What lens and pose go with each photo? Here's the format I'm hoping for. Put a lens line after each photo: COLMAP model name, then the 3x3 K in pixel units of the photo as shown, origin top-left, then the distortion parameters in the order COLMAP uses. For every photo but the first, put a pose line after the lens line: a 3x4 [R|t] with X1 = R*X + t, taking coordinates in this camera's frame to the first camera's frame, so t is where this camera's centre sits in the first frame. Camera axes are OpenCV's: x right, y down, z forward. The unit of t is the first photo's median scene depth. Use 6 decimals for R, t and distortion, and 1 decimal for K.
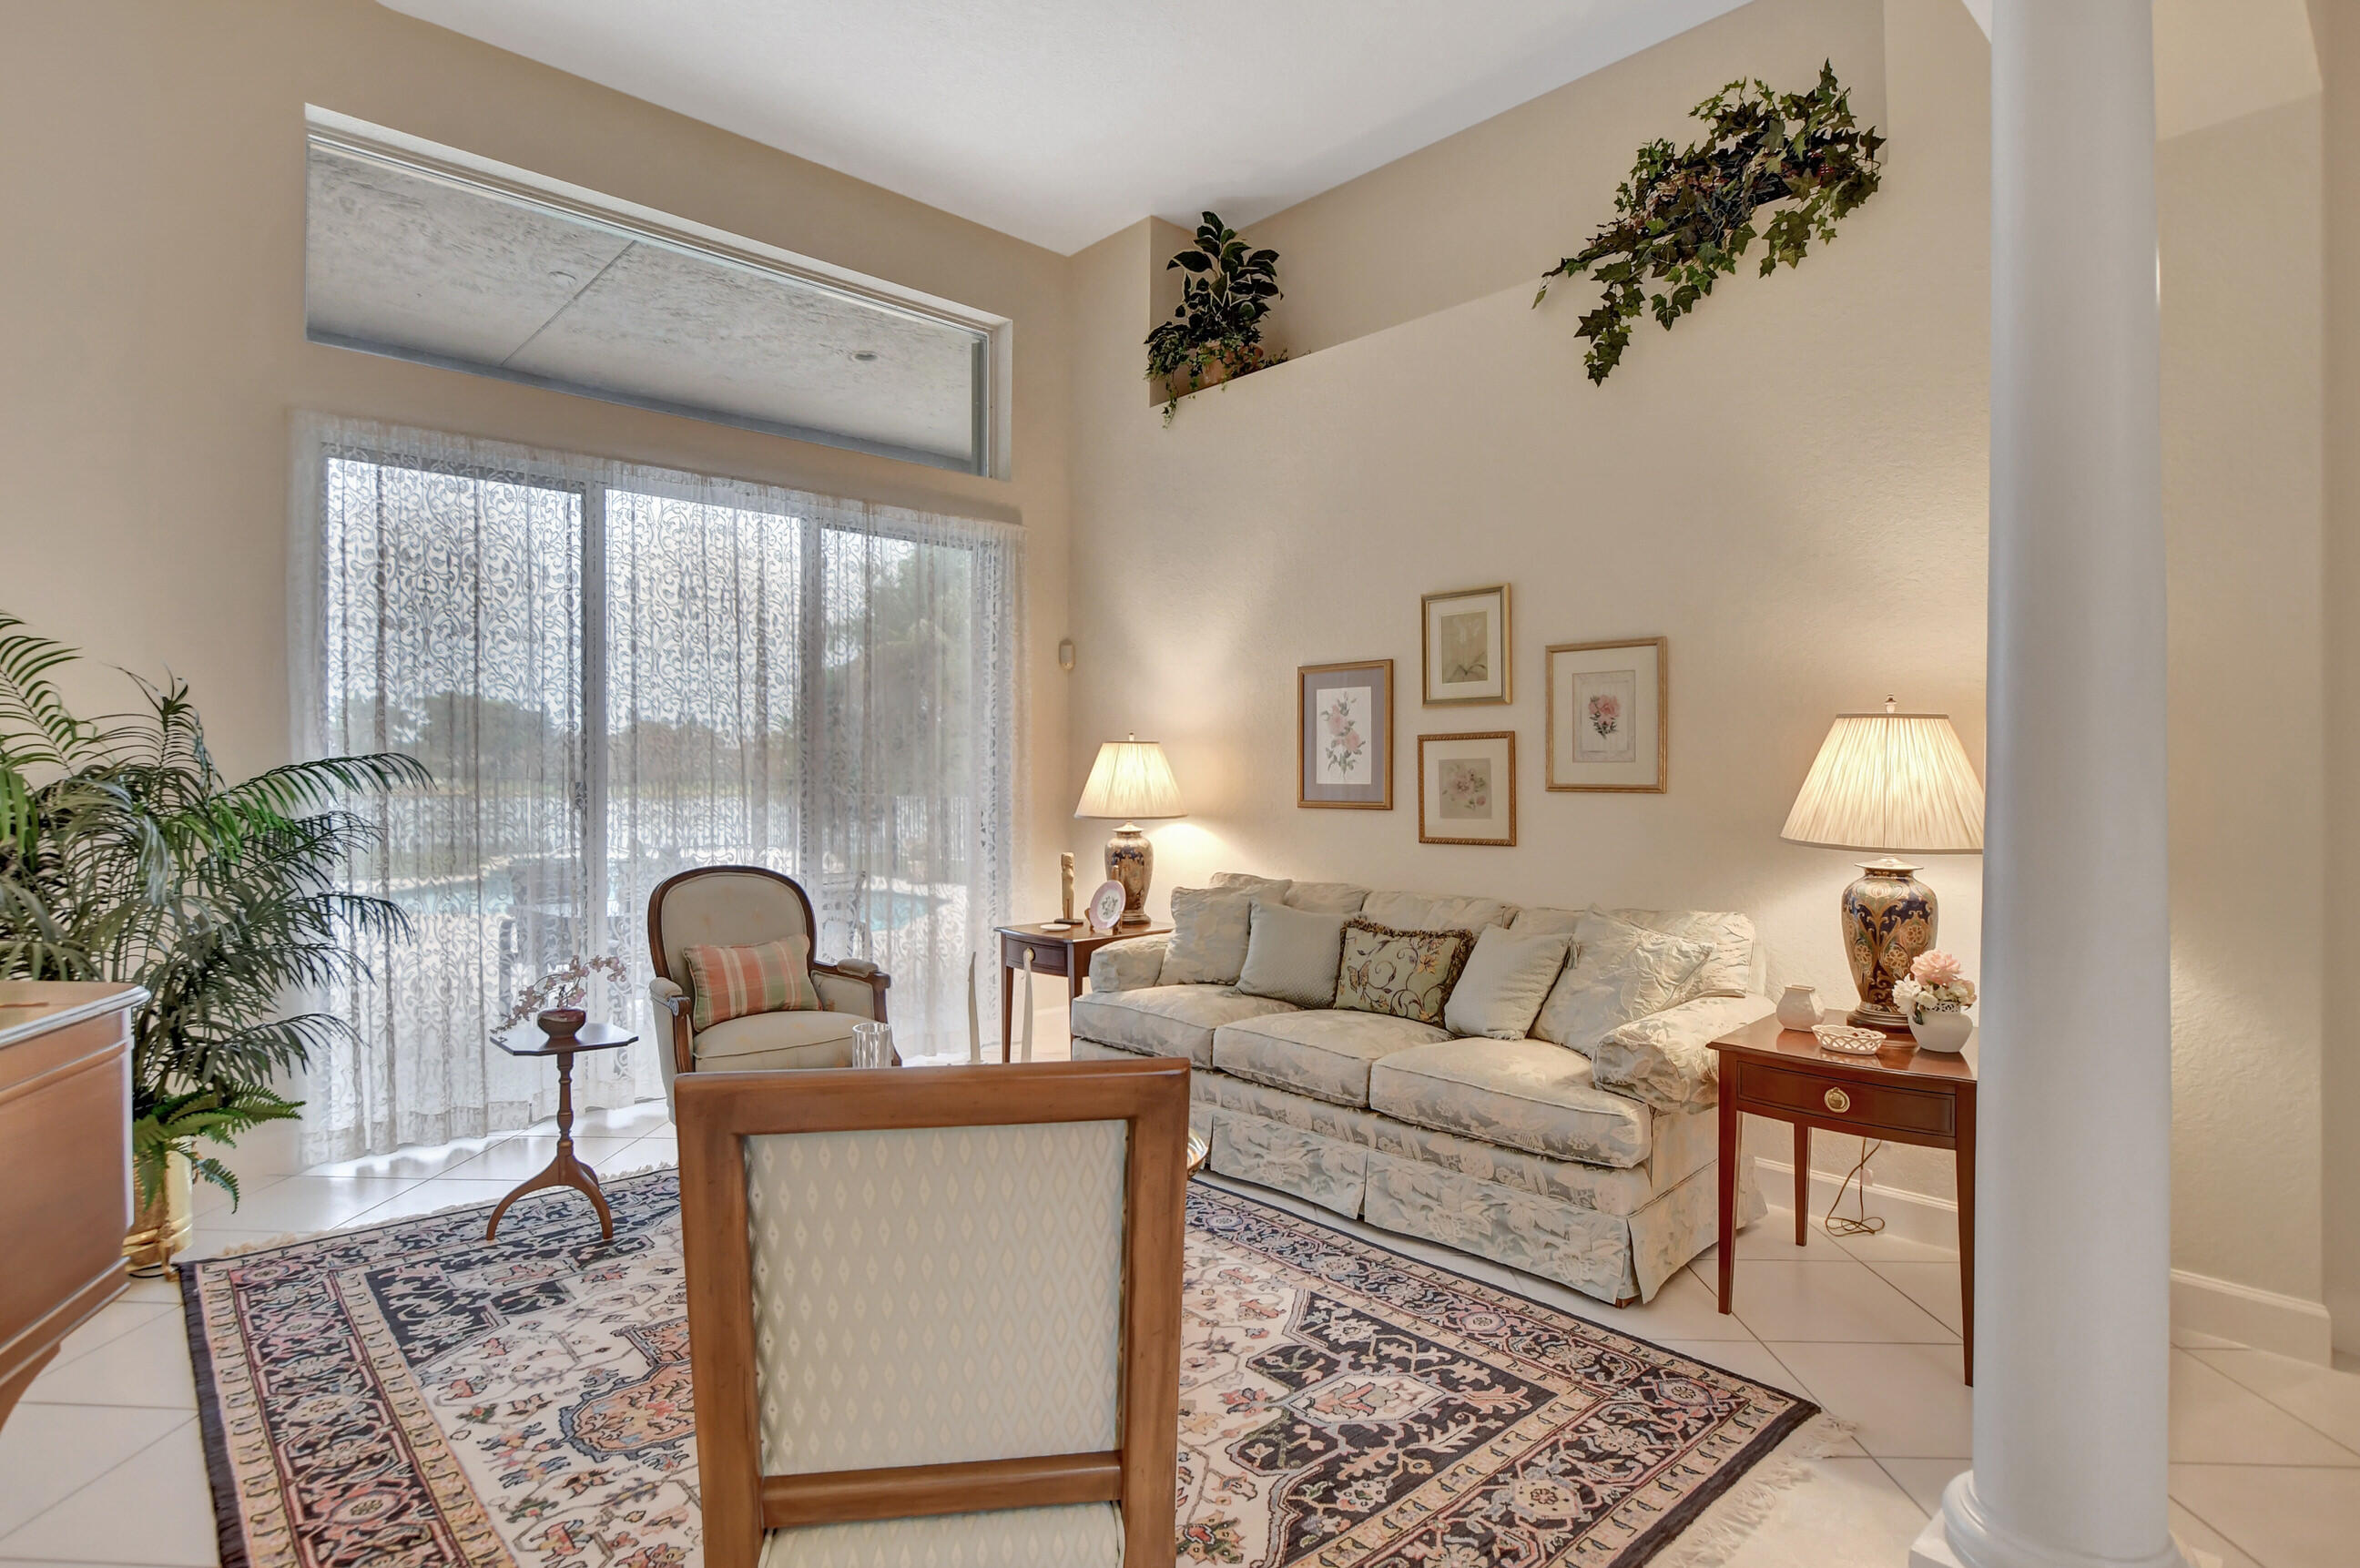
lens RADIAL K [[1187.1, 0, 1180.0], [0, 1187.1, 784.0], [0, 0, 1]] dist [0.000213, -0.000089]
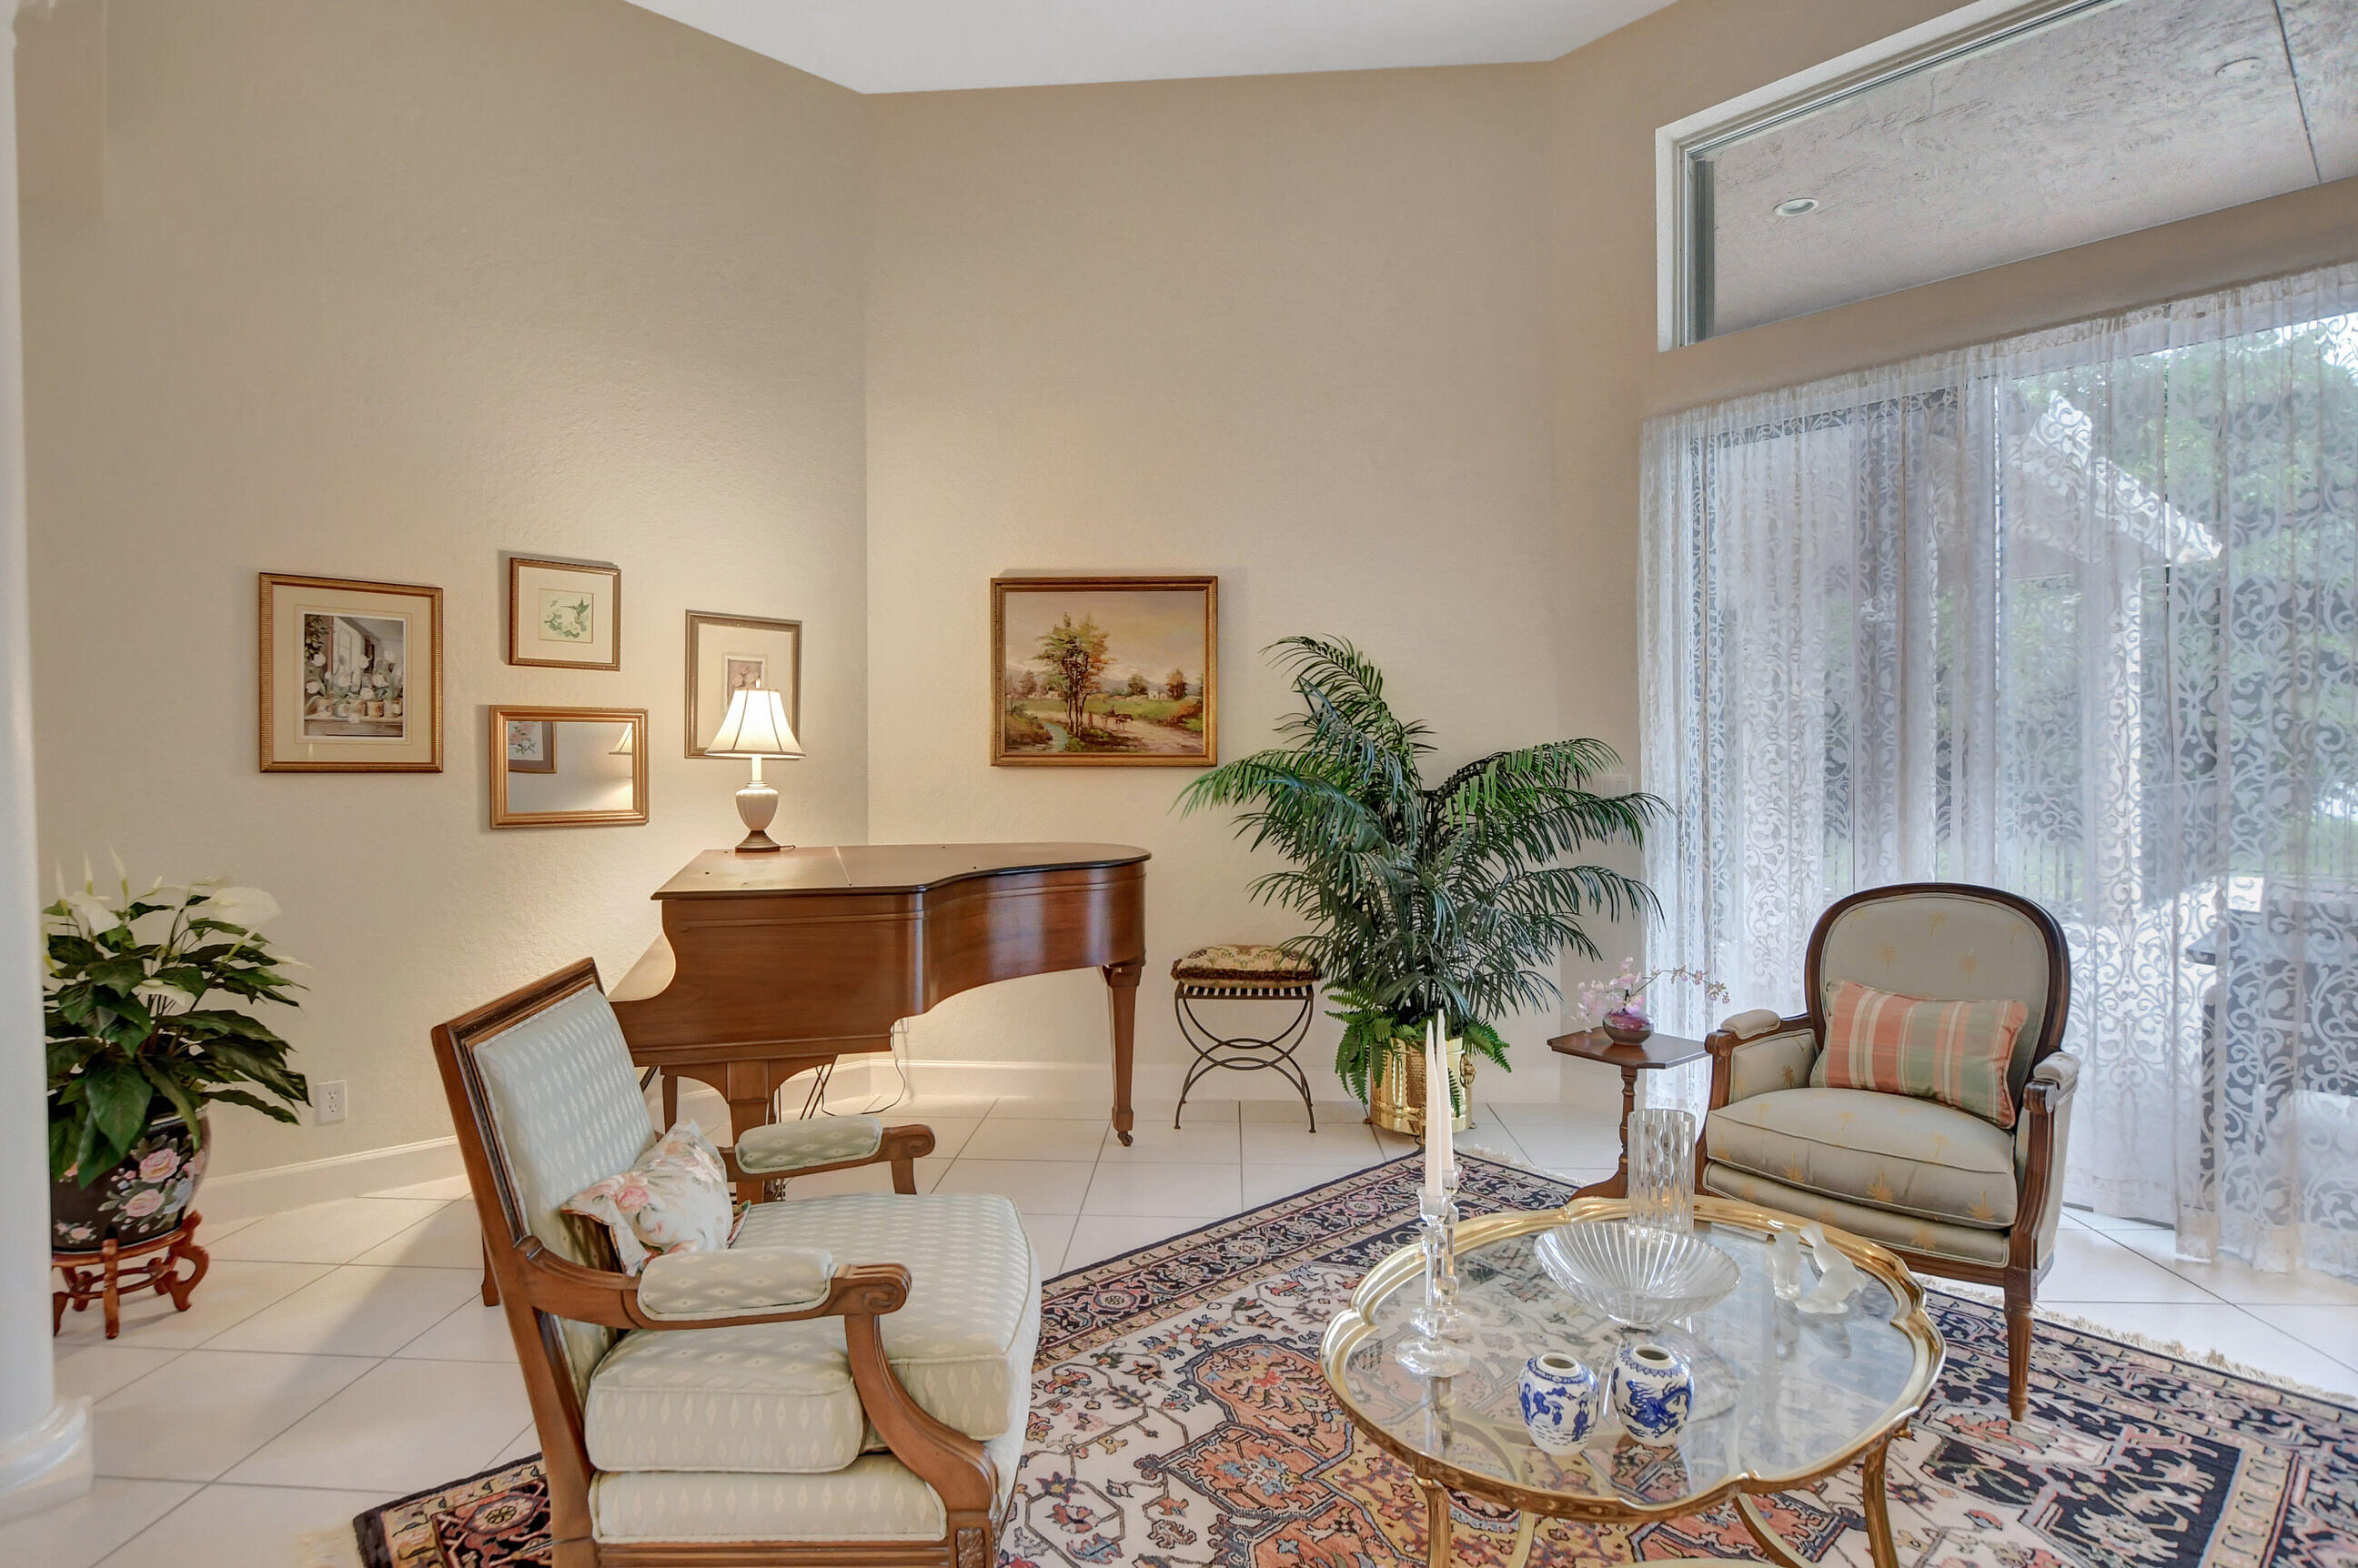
lens RADIAL K [[1244.3, 0, 1179.0], [0, 1244.3, 784.0], [0, 0, 1]] dist [0.000914, 0.000403]
pose [[-0.004943, 0.014795, -0.999878, 0.586775], [-0.004869, 0.999878, 0.014819, -0.000044], [0.999976, 0.004941, -0.004871, 0.874403]]
